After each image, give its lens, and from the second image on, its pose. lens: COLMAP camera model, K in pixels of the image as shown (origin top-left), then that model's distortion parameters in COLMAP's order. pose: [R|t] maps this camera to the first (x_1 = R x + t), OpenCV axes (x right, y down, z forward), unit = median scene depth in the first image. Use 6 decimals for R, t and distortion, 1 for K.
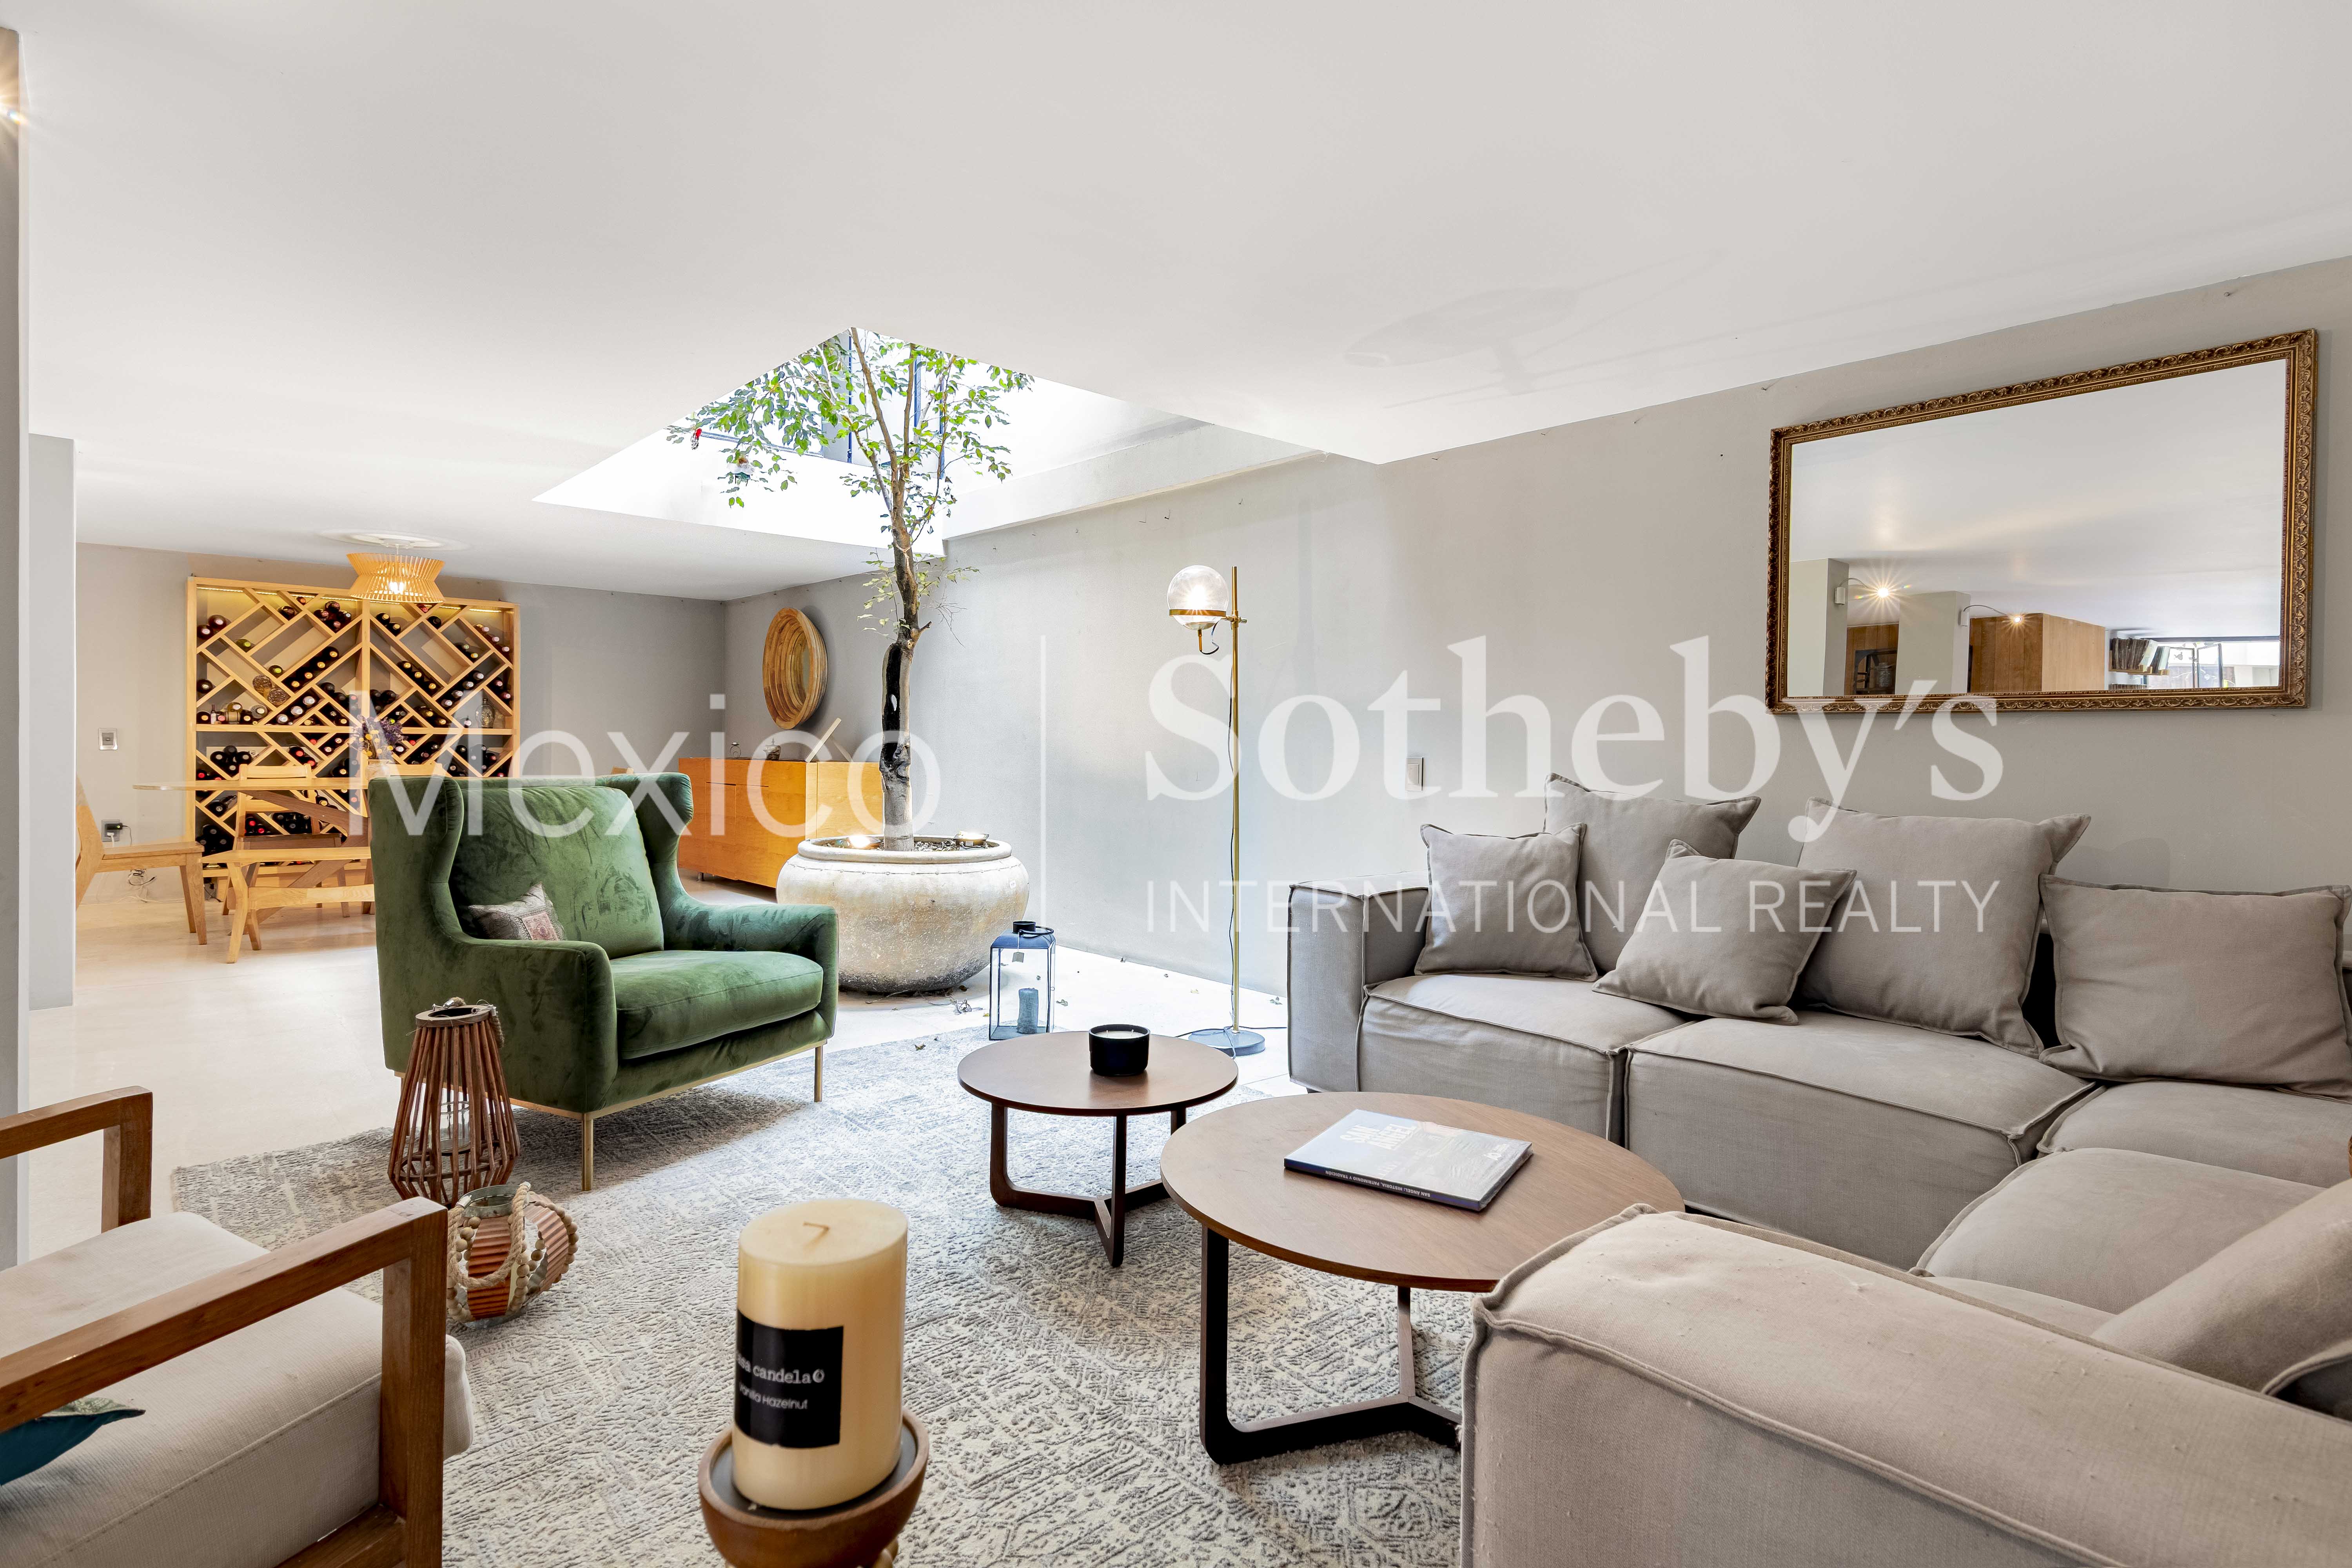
lens RADIAL K [[1208.2, 0, 1176.0], [0, 1208.2, 784.0], [0, 0, 1]] dist [0.000833, -0.000310]
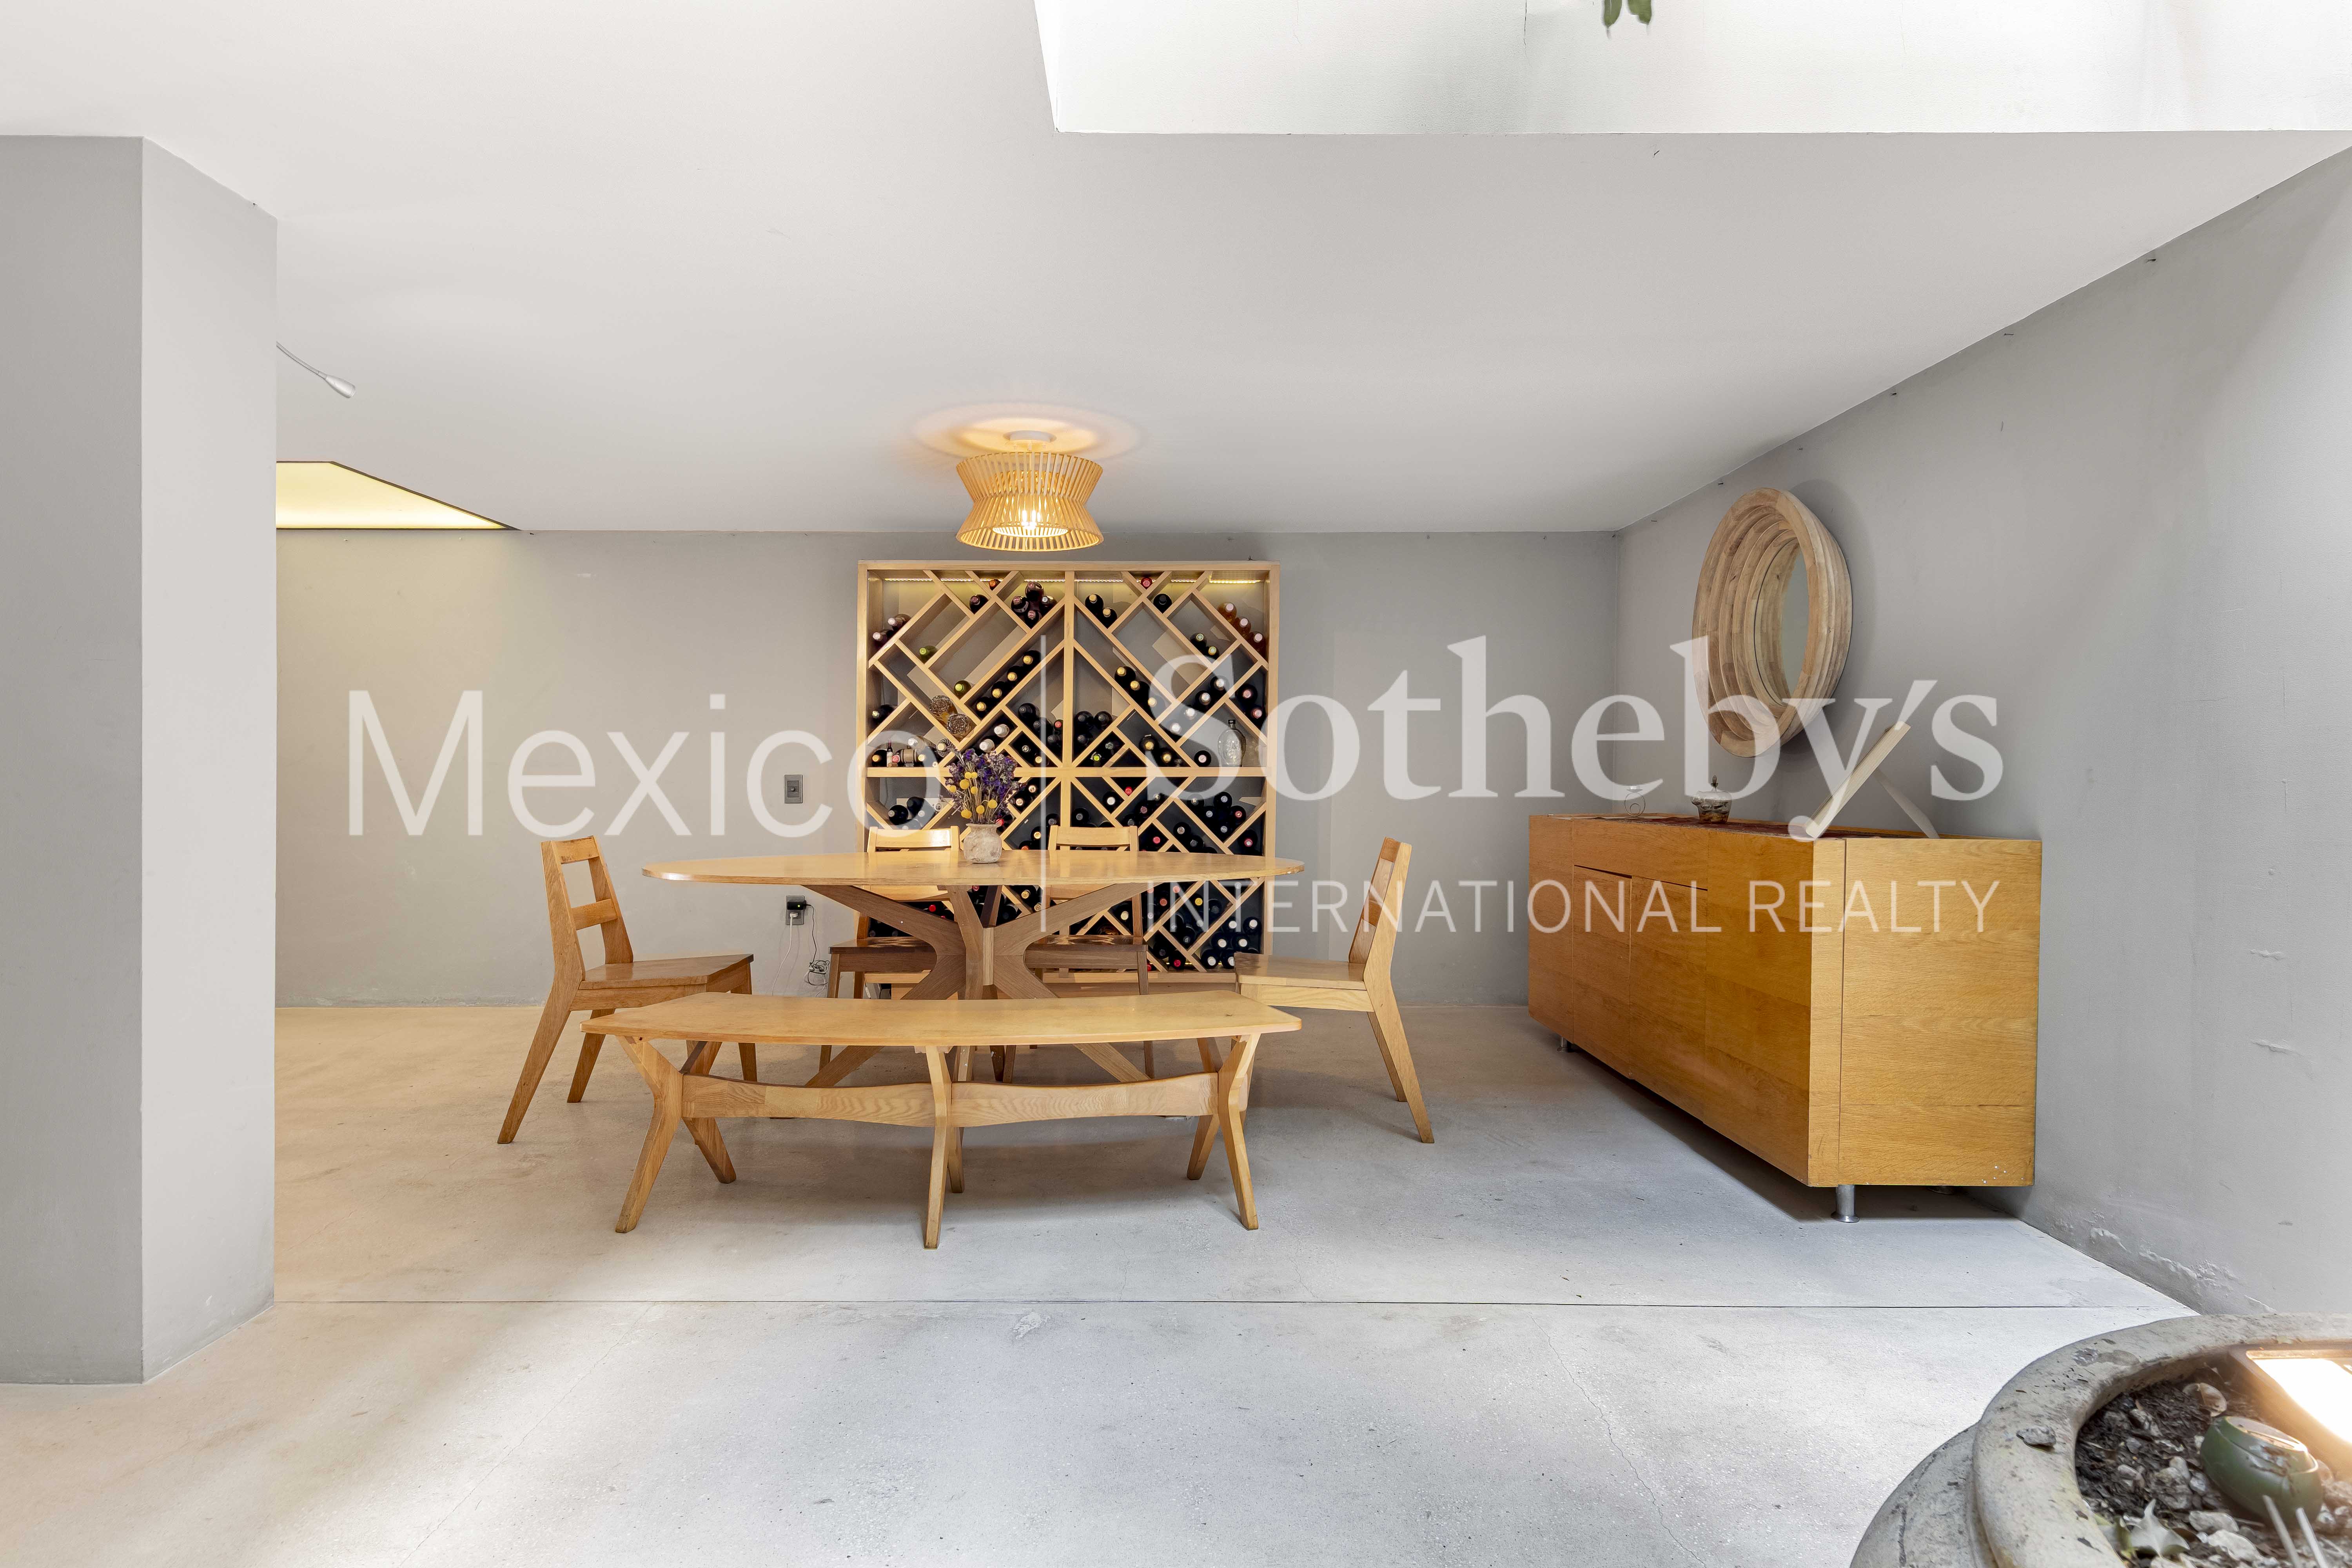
lens RADIAL K [[1215.9, 0, 1142.9], [0, 1215.9, 783.1], [0, 0, 1]] dist [0.000680, -0.000317]
pose [[0.737764, -0.007121, -0.675021, -0.197889], [-0.012263, 0.999638, -0.023948, -0.024018], [0.674947, 0.025946, 0.737410, 0.554159]]
